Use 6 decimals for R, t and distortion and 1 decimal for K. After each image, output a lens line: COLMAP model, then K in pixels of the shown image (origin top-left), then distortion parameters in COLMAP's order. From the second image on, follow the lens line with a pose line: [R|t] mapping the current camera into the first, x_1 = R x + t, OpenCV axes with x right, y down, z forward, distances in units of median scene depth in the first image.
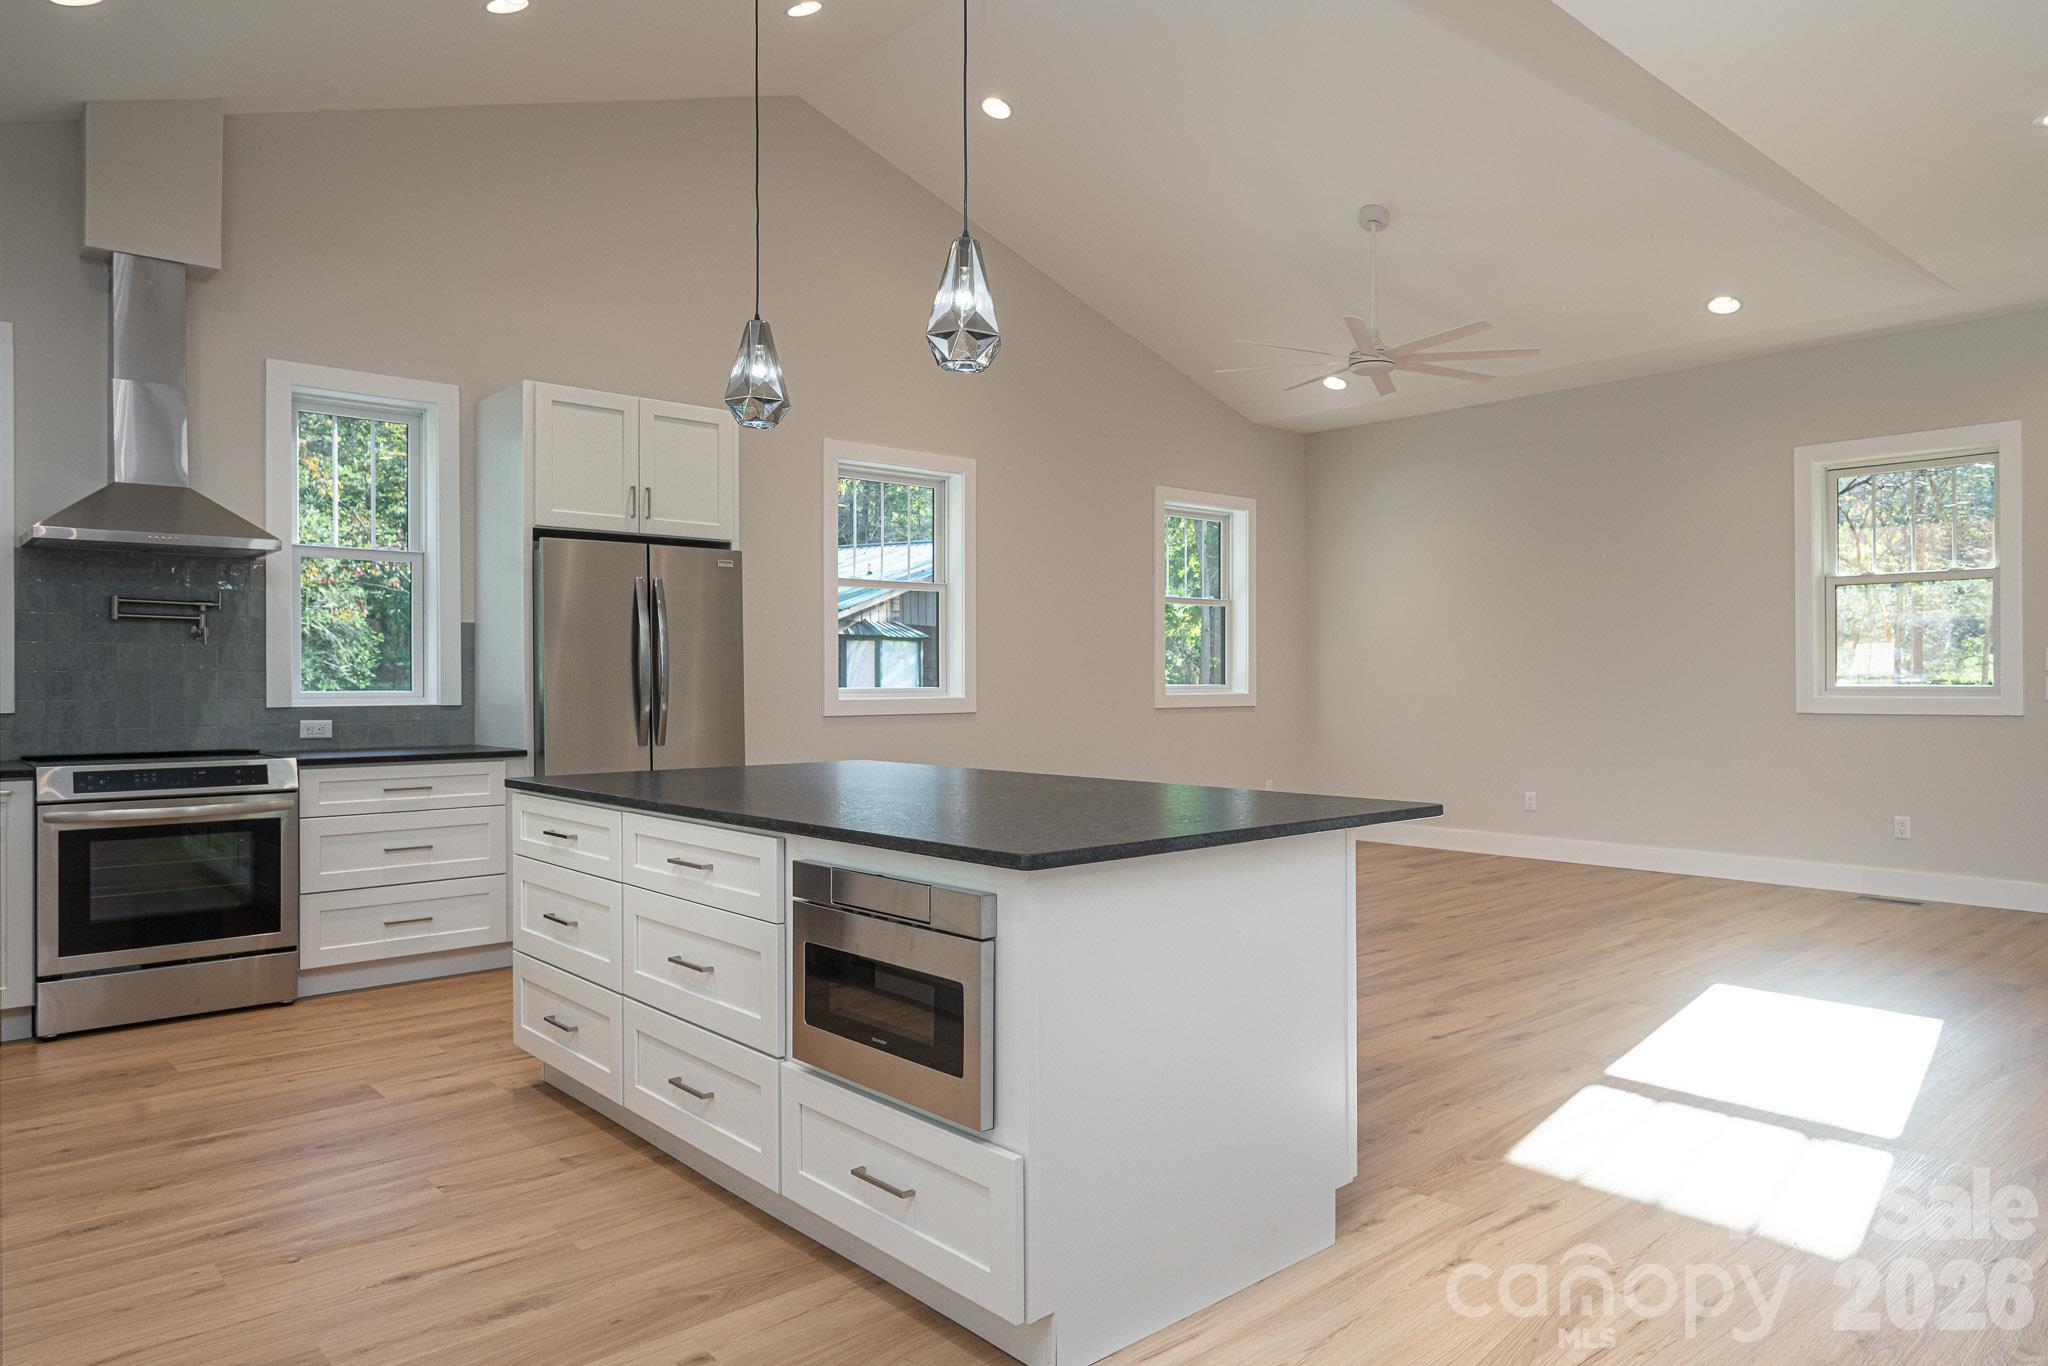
lens RADIAL K [[1309.5, 0, 1052.2], [0, 1309.5, 681.3], [0, 0, 1]] dist [0.001257, 0.001301]
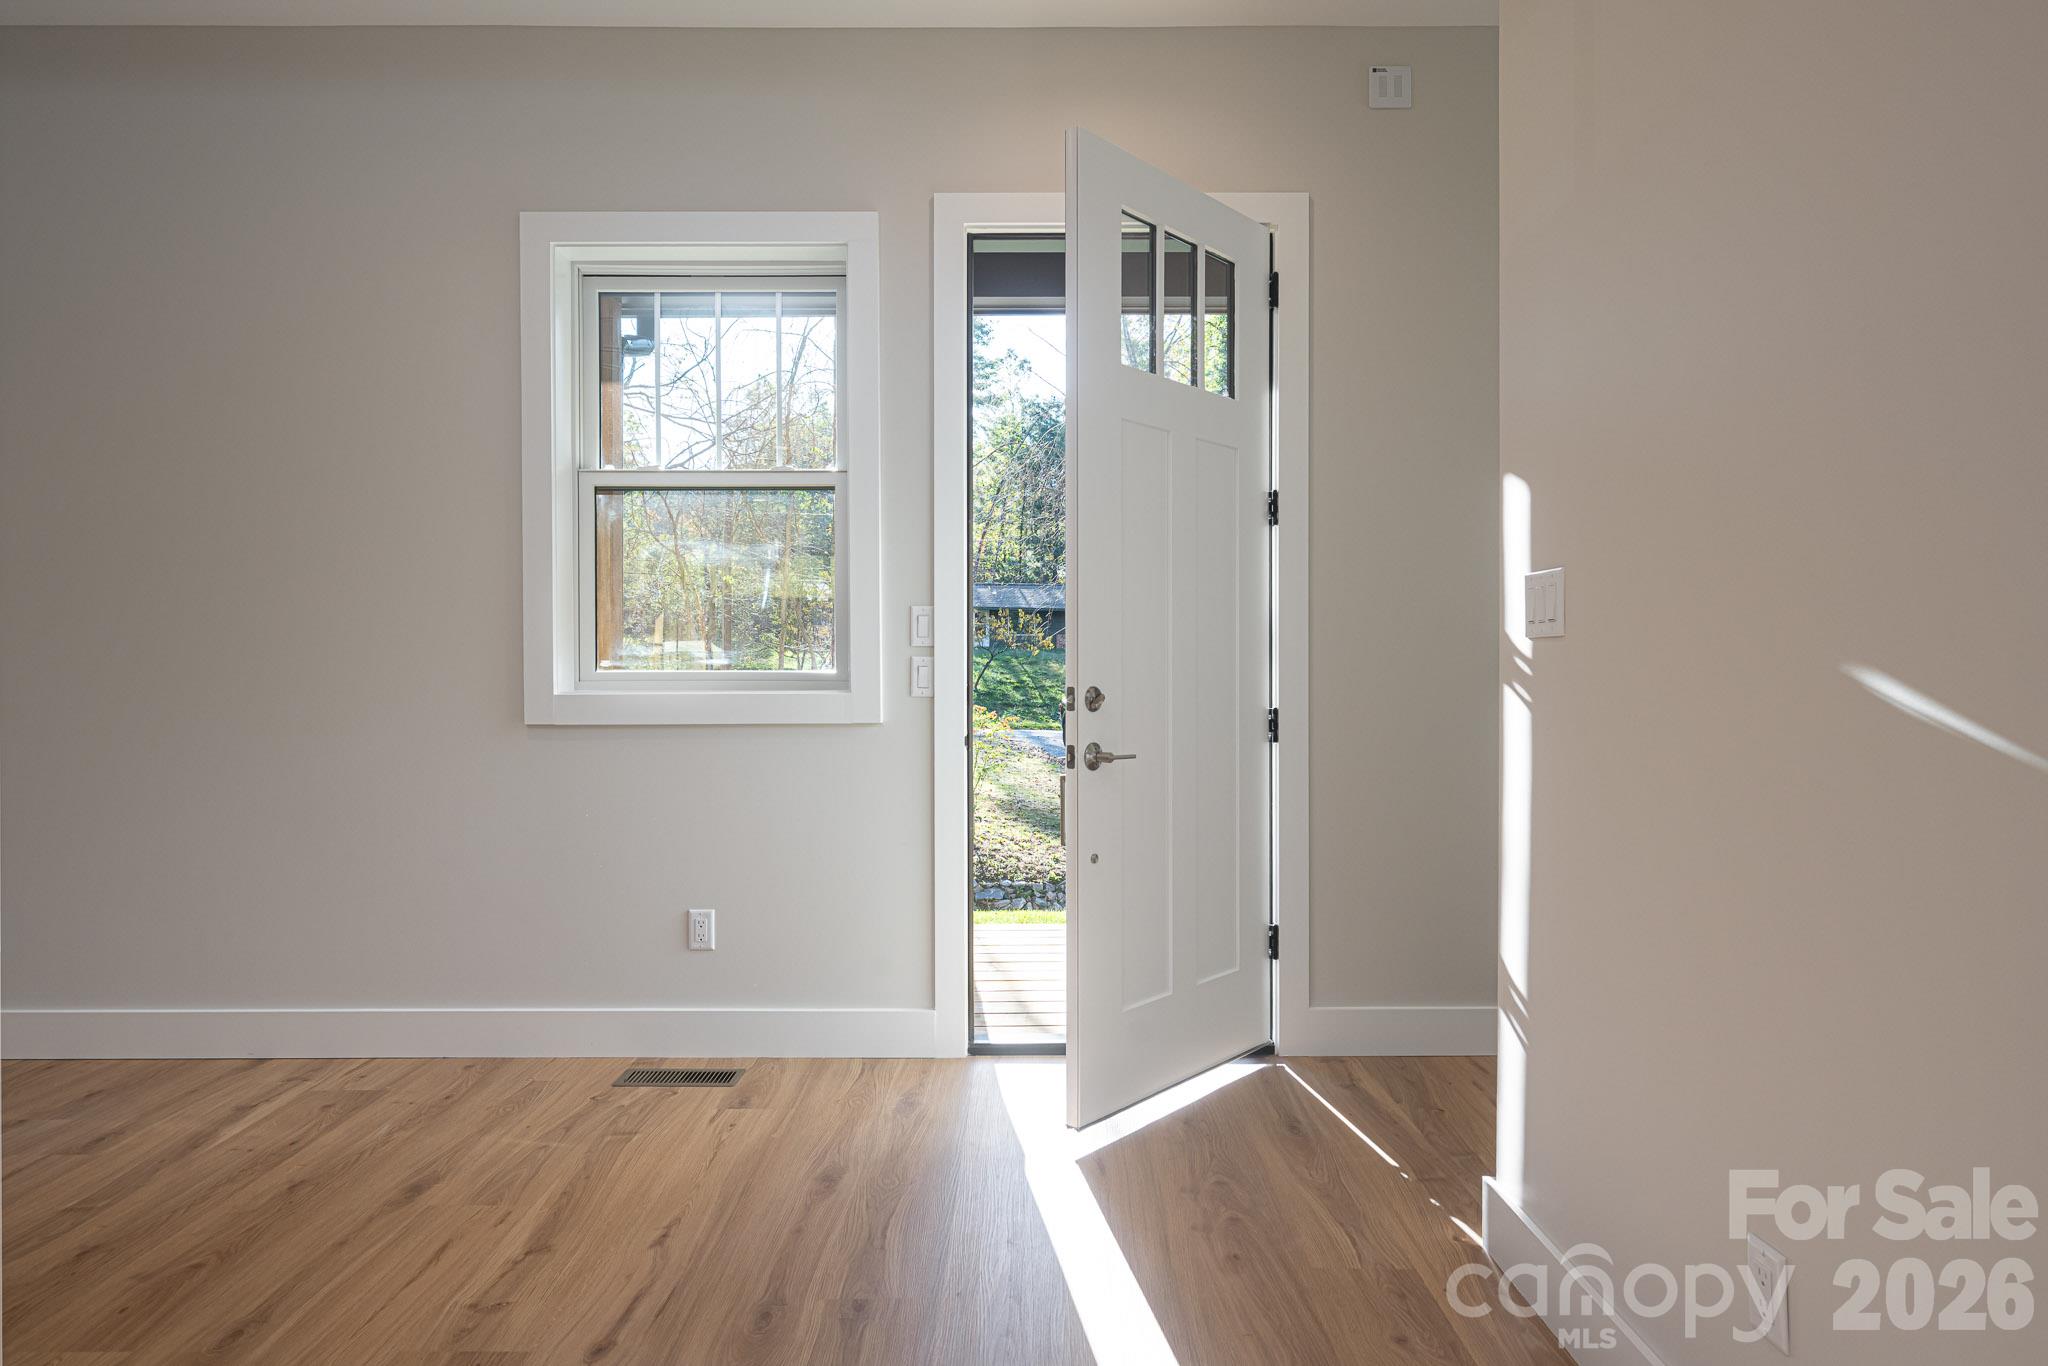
lens RADIAL K [[1194.3, 0, 1019.7], [0, 1194.3, 640.3], [0, 0, 1]] dist [-0.000059, -0.000779]
pose [[0.679363, 0.015224, 0.733644, 0.522867], [0.003489, 0.999706, -0.023976, 0.003524], [-0.733794, 0.018848, 0.679111, 0.790975]]
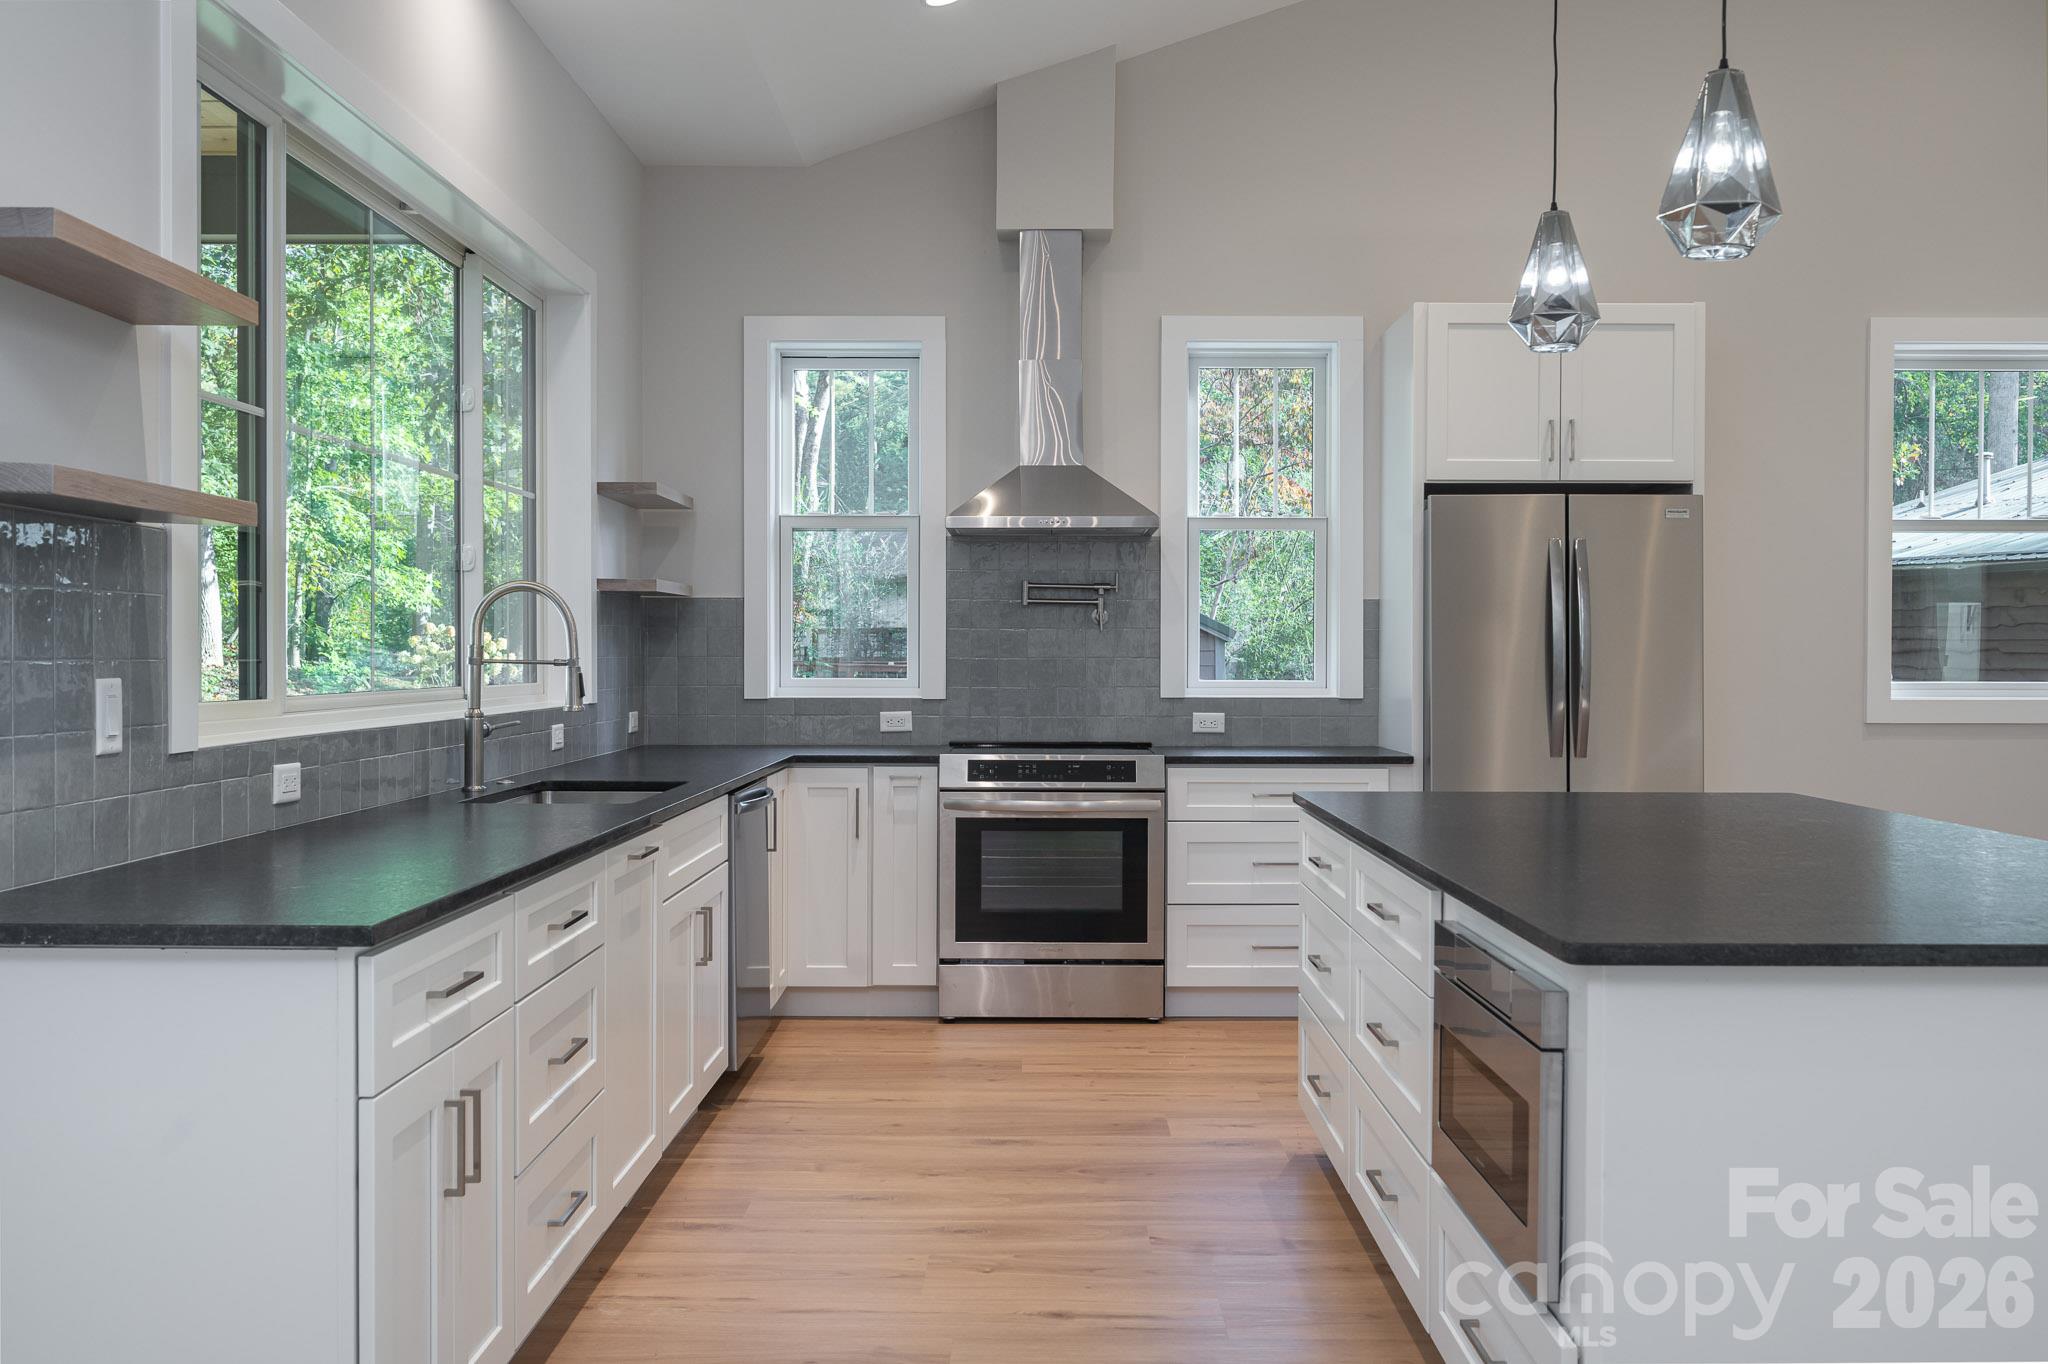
lens RADIAL K [[1777.8, 0, 1024.0], [0, 1777.8, 682.0], [0, 0, 1]] dist [-0.007588, -0.006165]
pose [[0.736465, 0.015356, -0.676301, 0.186161], [-0.004327, 0.999829, 0.017990, -0.014028], [0.676462, -0.010323, 0.736405, 0.021093]]
